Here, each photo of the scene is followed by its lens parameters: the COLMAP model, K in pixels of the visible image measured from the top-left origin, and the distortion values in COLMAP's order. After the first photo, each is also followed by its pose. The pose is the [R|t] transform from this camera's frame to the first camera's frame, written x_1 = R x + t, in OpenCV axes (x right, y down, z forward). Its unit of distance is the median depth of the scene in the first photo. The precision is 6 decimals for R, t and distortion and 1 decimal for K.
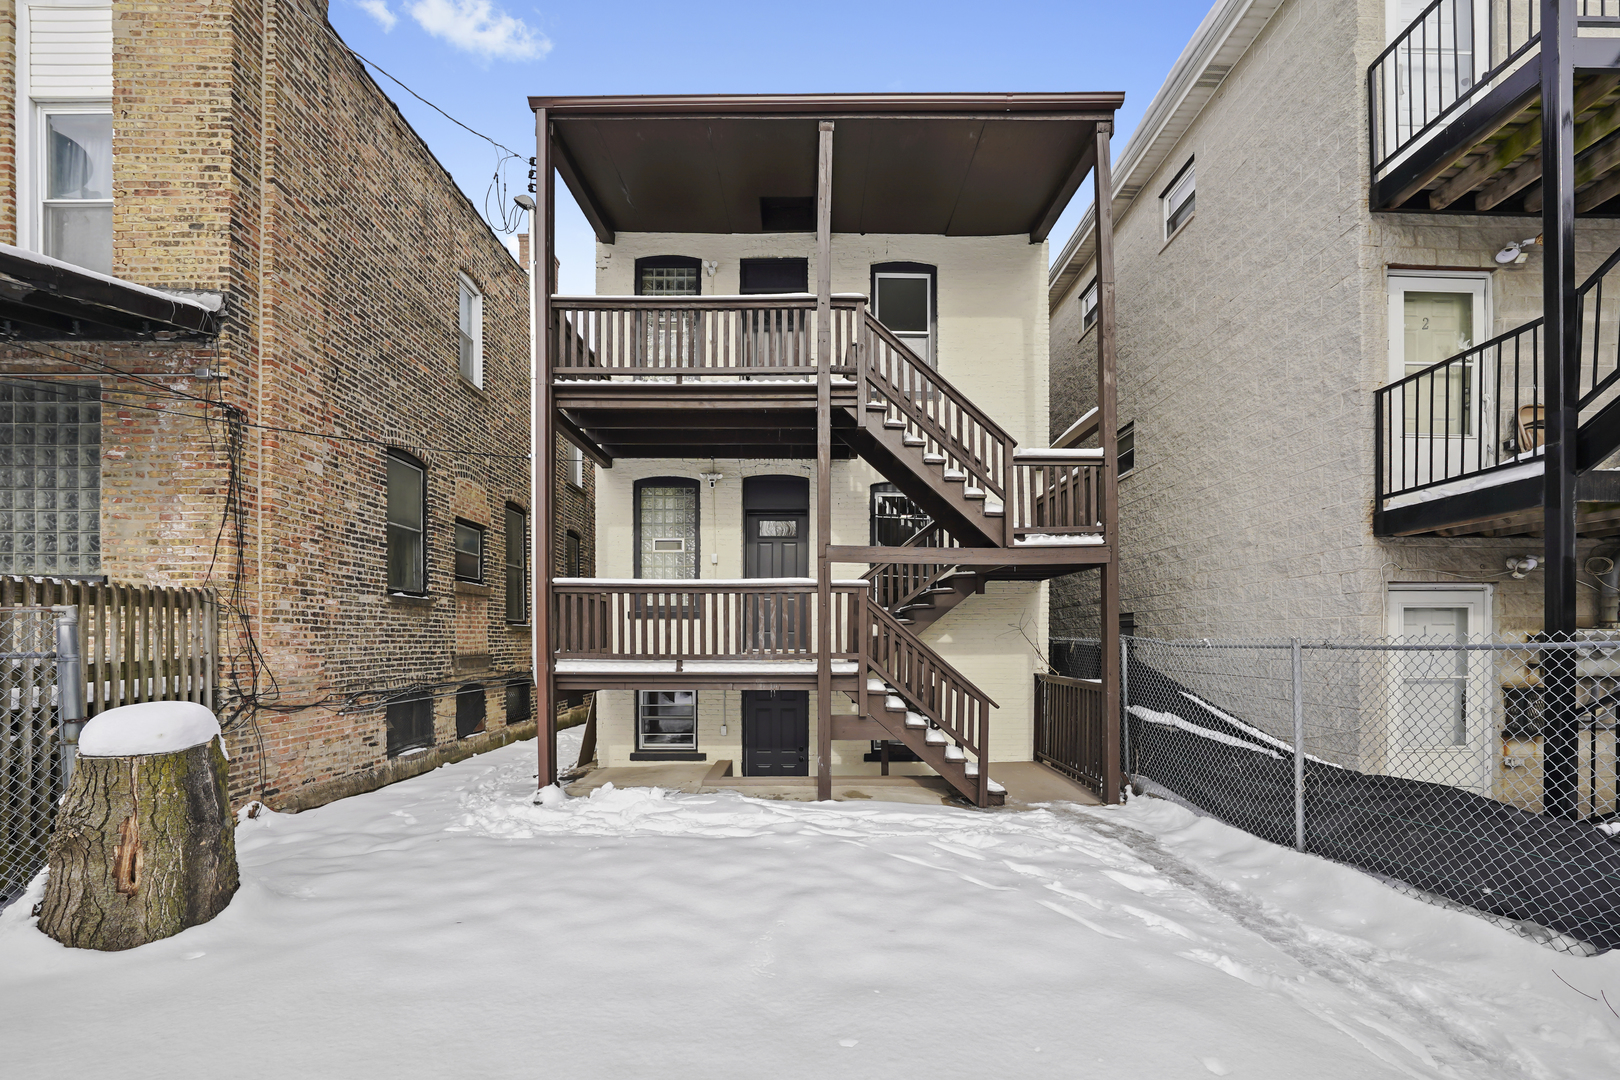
lens RADIAL K [[561.2, 0, 810.0], [0, 561.2, 540.0], [0, 0, 1]] dist [0.000032, 0.000153]
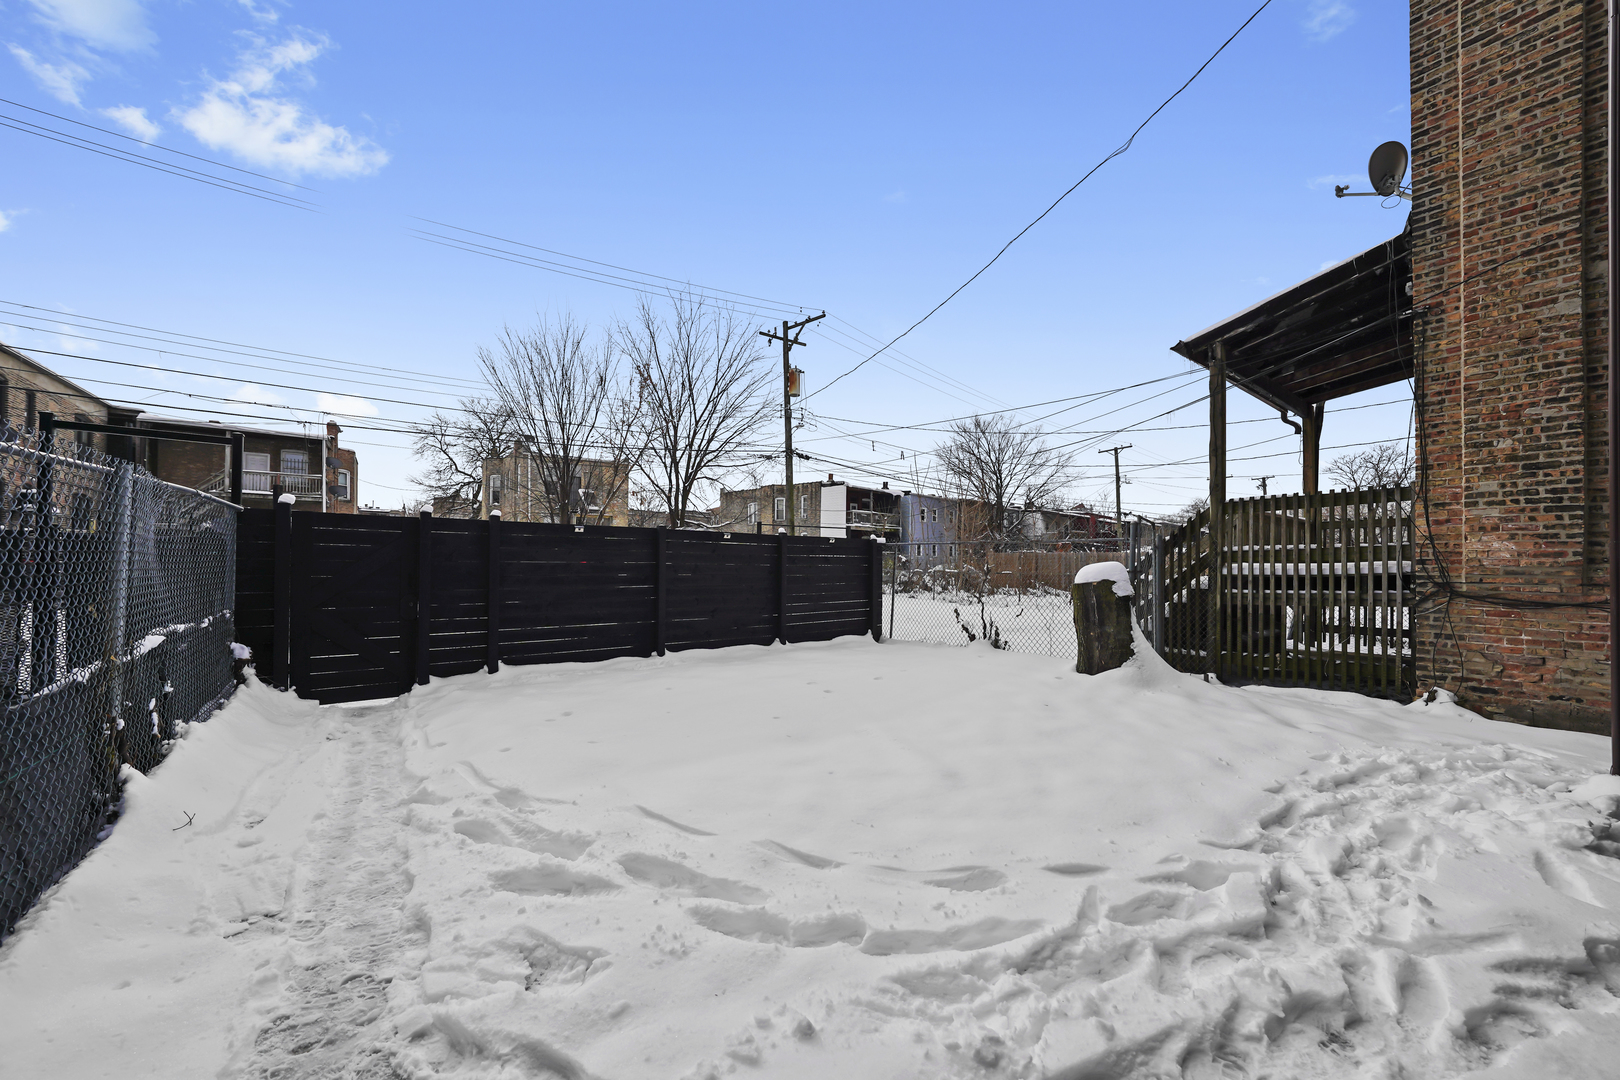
lens RADIAL K [[561.2, 0, 810.0], [0, 561.2, 540.0], [0, 0, 1]] dist [0.000032, 0.000153]
pose [[-0.804125, -0.037561, -0.593273, 0.446821], [0.100880, 0.974904, -0.198456, 0.267653], [0.585839, -0.219433, -0.780155, 1.054955]]
